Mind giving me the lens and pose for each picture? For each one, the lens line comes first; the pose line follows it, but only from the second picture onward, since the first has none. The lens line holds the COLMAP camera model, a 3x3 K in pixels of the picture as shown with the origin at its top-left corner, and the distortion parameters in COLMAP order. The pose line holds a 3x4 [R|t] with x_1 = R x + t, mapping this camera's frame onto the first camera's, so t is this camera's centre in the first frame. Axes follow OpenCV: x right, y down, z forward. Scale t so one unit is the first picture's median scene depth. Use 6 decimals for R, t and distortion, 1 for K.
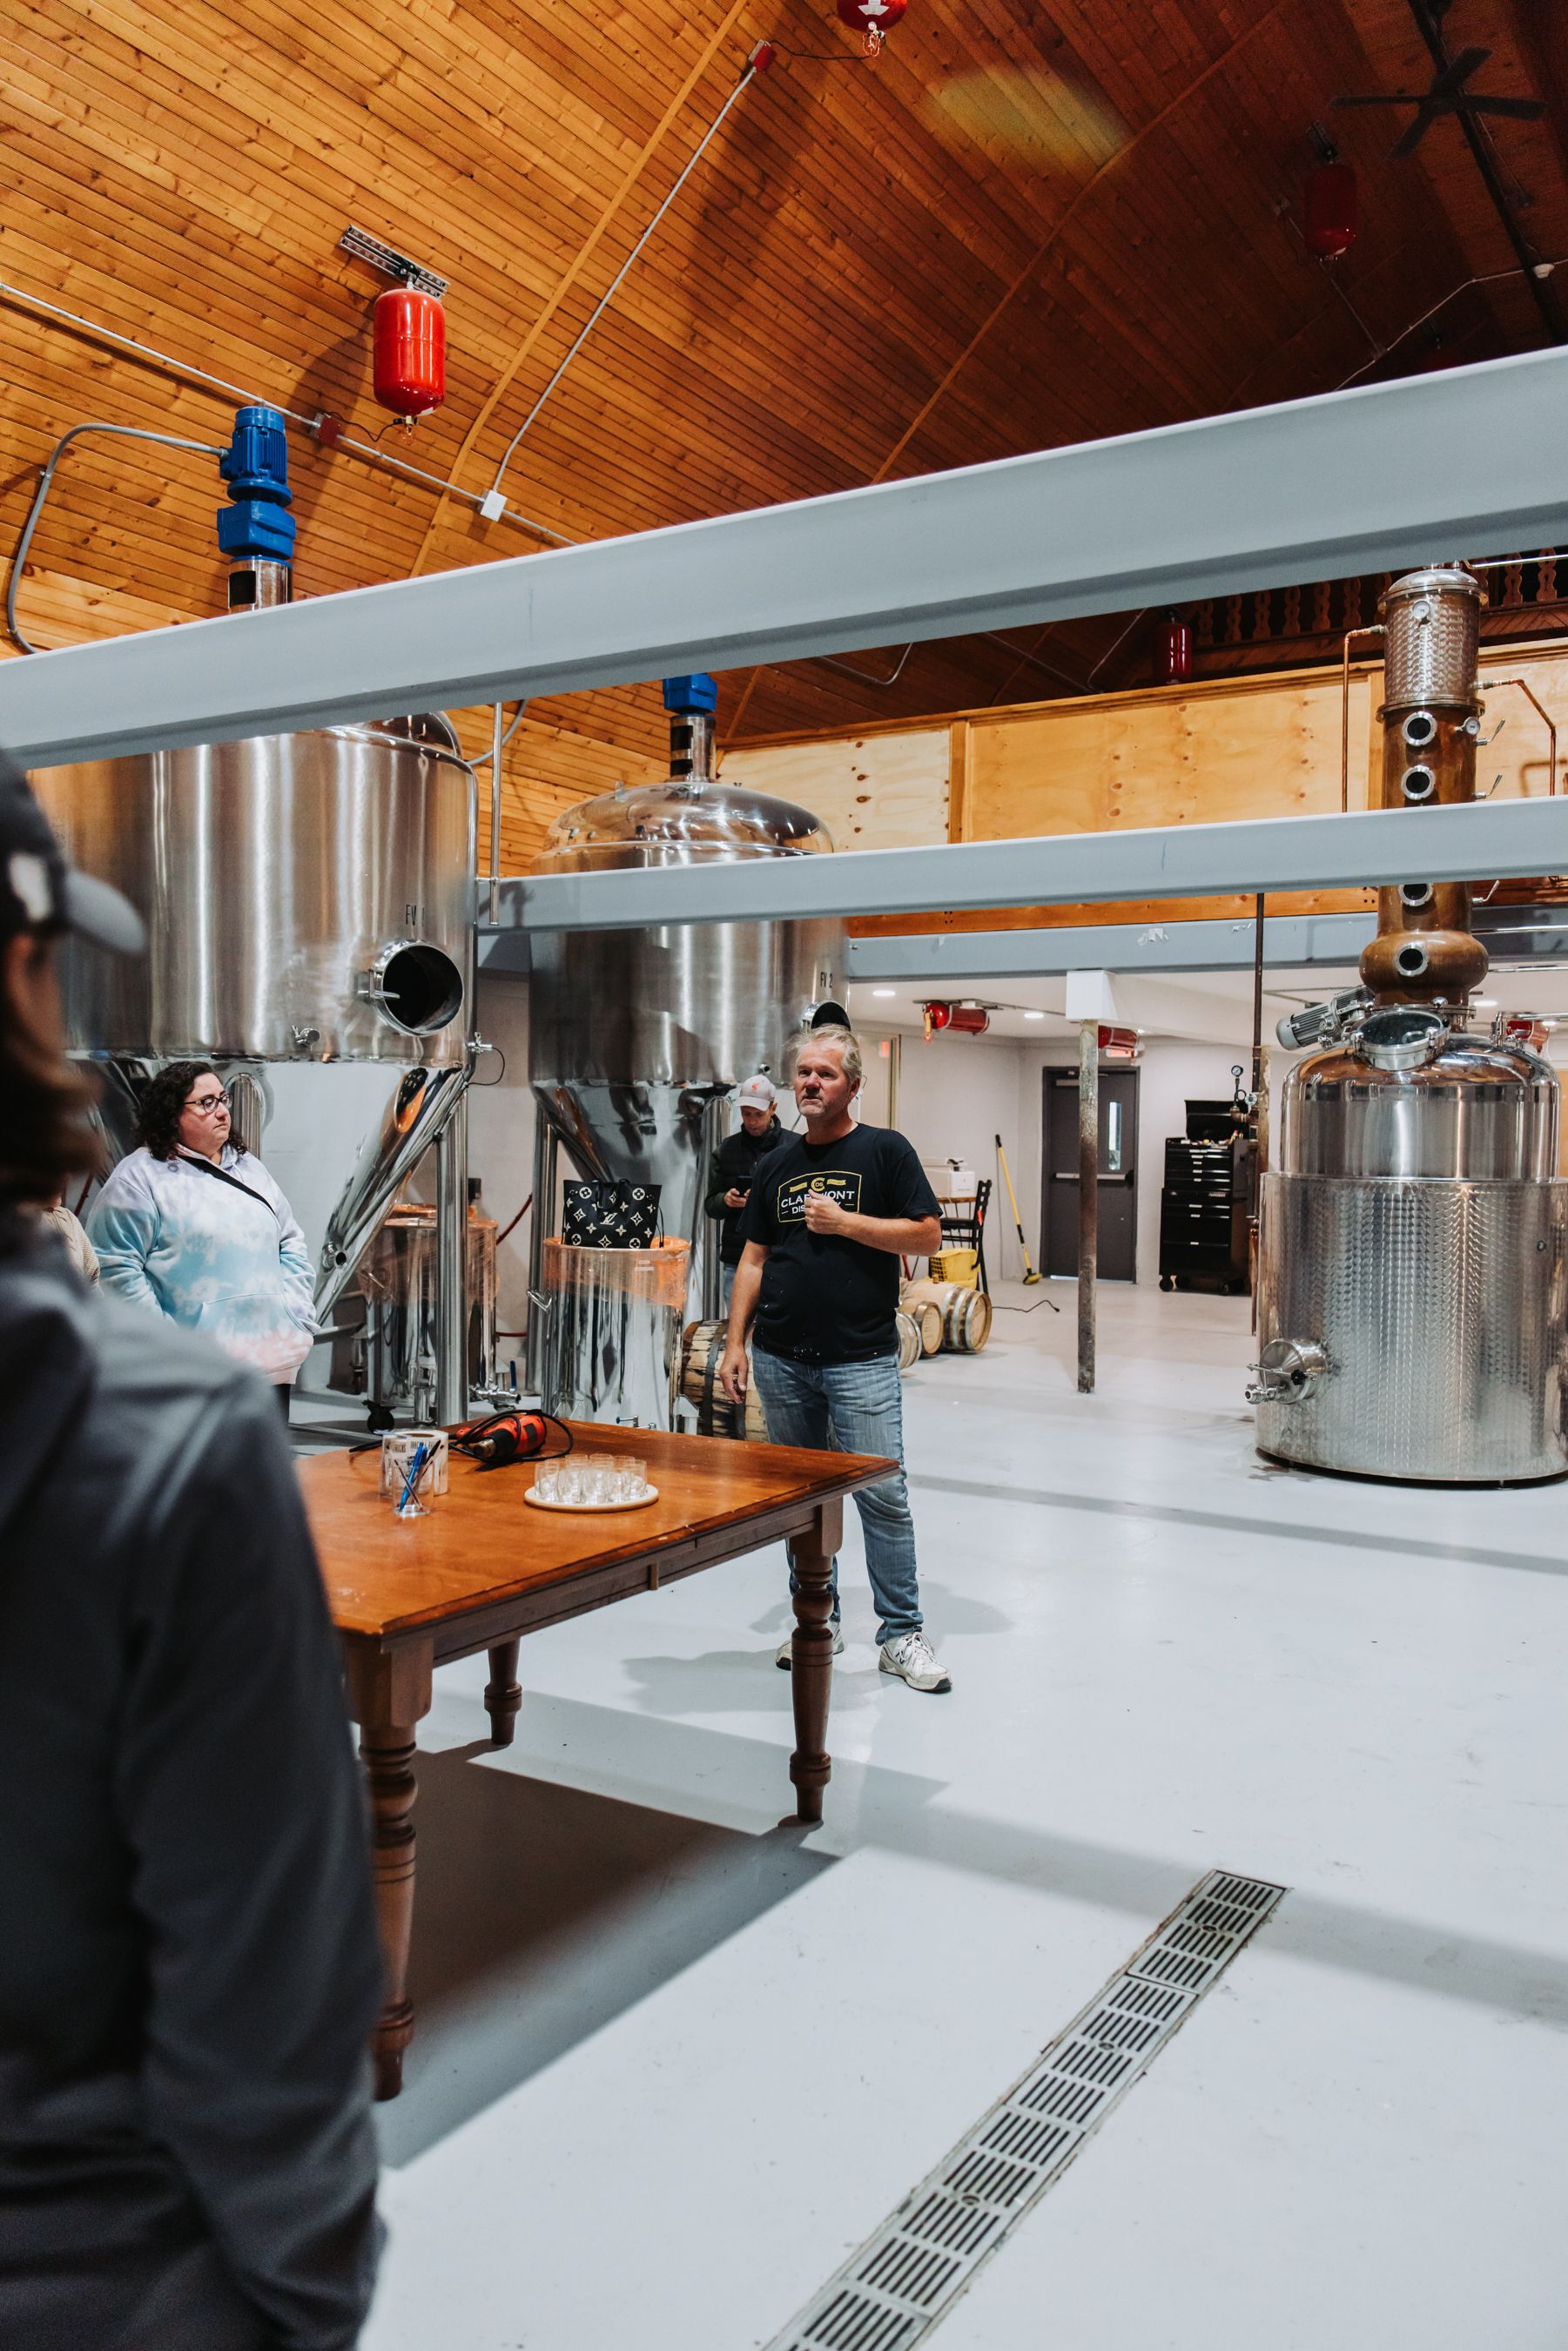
lens RADIAL K [[1774.5, 0, 784.0], [0, 1774.5, 1175.5], [0, 0, 1]] dist [-0.001953, -0.009654]
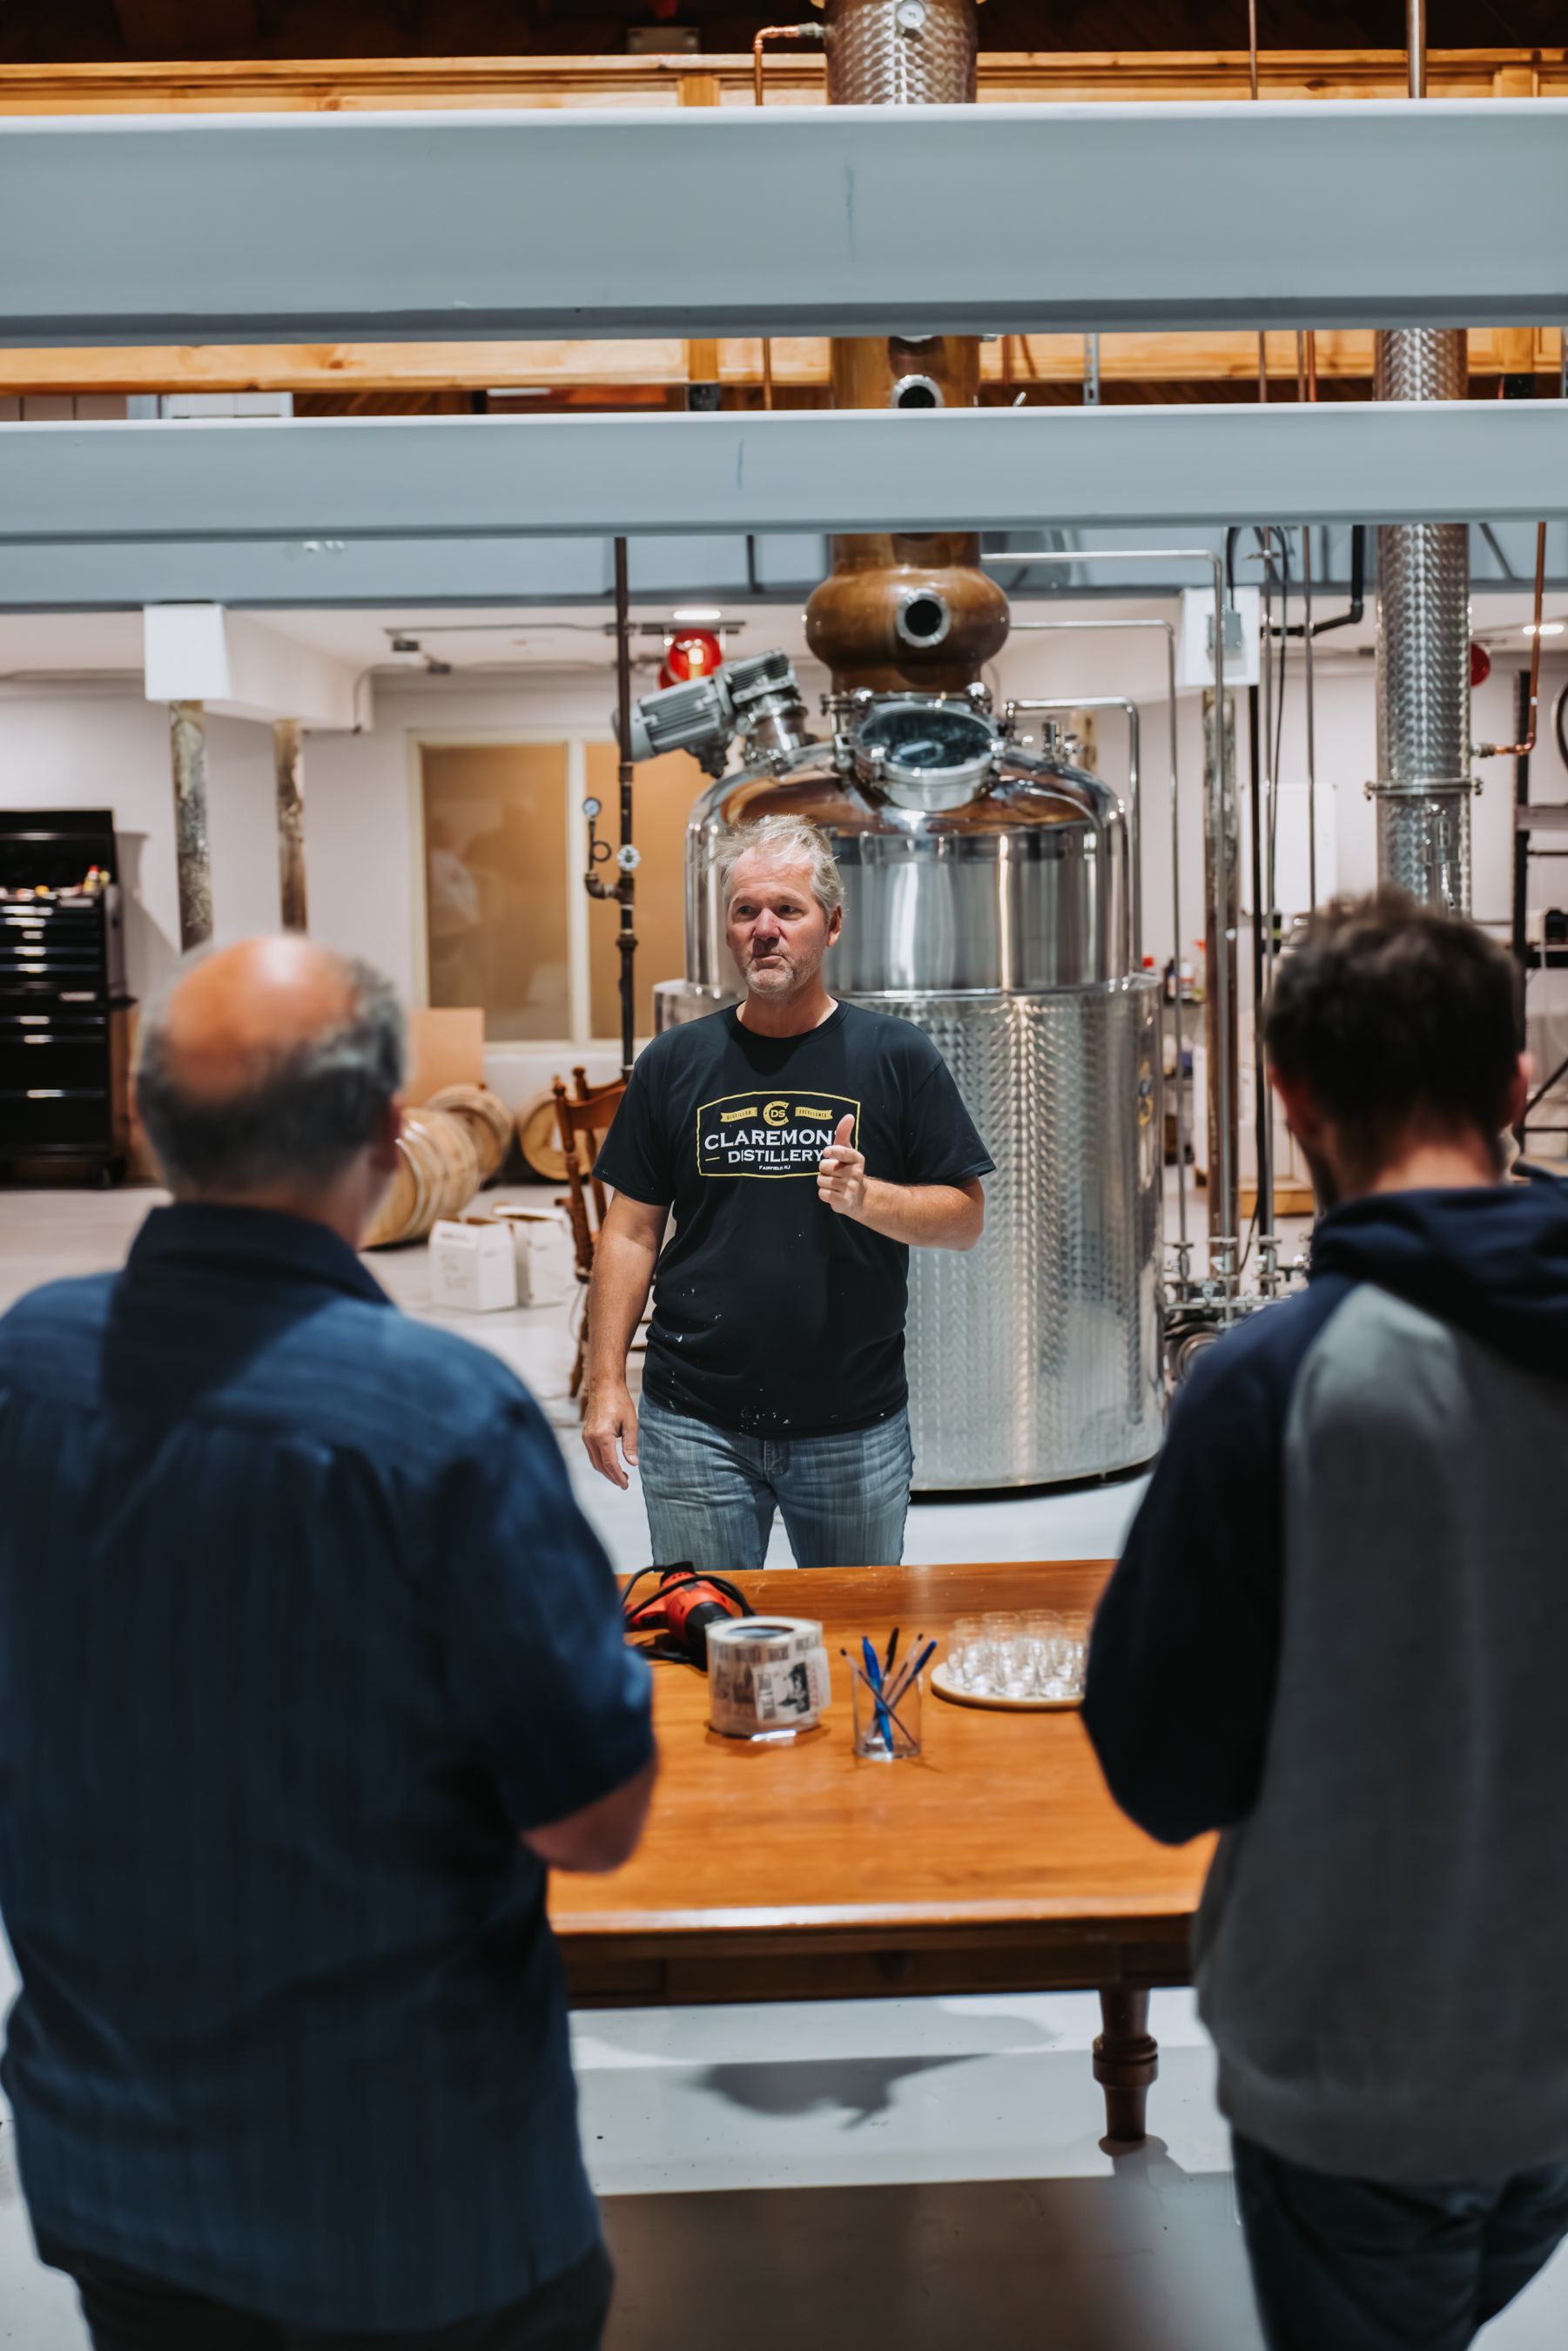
lens RADIAL K [[3694.5, 0, 784.0], [0, 3694.5, 1175.5], [0, 0, 1]] dist [0.013997, -0.003297]
pose [[0.822730, -0.089411, 0.561356, -0.357104], [0.046000, 0.994785, 0.091027, -0.046967], [-0.566568, -0.049068, 0.822553, 0.002721]]
